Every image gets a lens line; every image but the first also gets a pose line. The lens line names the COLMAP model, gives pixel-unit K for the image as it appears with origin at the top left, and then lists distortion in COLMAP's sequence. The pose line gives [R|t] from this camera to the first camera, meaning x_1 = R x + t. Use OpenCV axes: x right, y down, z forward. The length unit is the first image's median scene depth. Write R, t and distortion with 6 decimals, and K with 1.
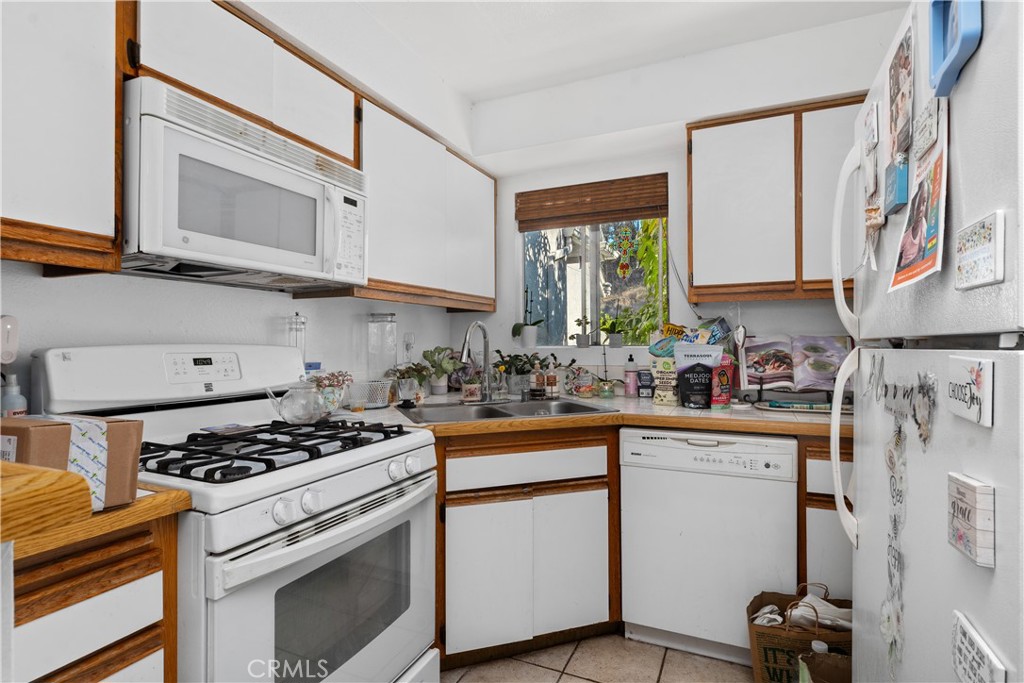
lens RADIAL K [[517.3, 0, 510.3], [0, 517.3, 341.5], [0, 0, 1]] dist [0.001632, -0.002287]
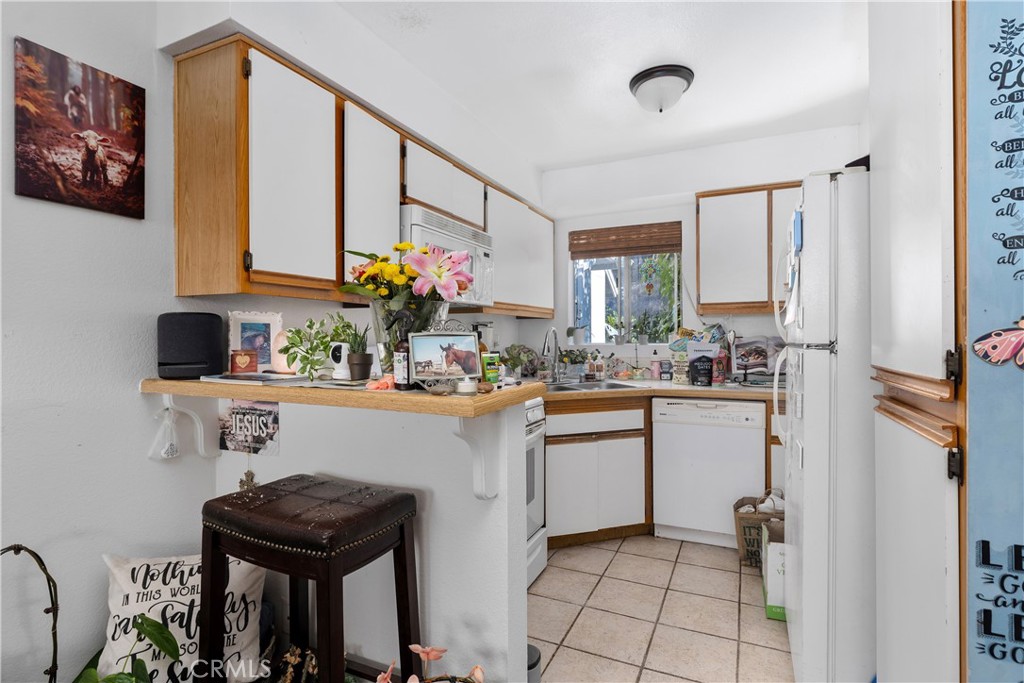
lens RADIAL K [[517.3, 0, 508.2], [0, 517.3, 342.0], [0, 0, 1]] dist [0.001632, -0.002287]
pose [[0.999984, -0.002179, -0.005167, -0.206483], [0.002246, 0.999913, 0.012998, -0.019132], [0.005138, -0.013009, 0.999902, -0.532736]]
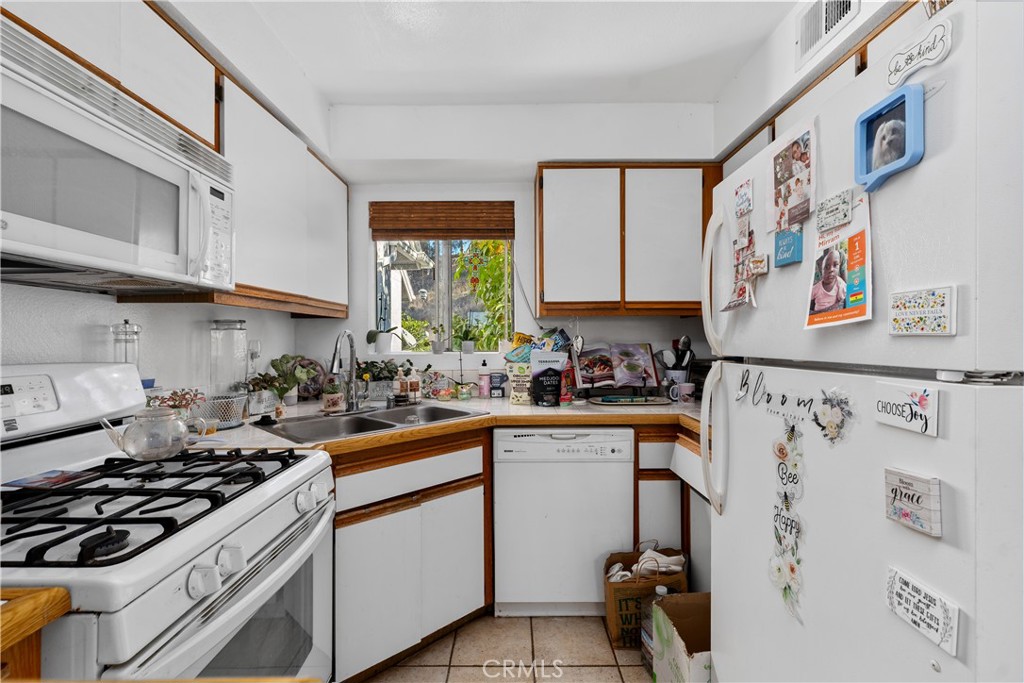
lens RADIAL K [[463.8, 0, 513.3], [0, 463.8, 341.3], [0, 0, 1]] dist [0.007457, -0.000795]
pose [[0.909022, -0.002138, 0.416742, -0.162767], [0.000195, 0.999989, 0.004707, -0.025053], [-0.416748, -0.004198, 0.909013, 0.080019]]
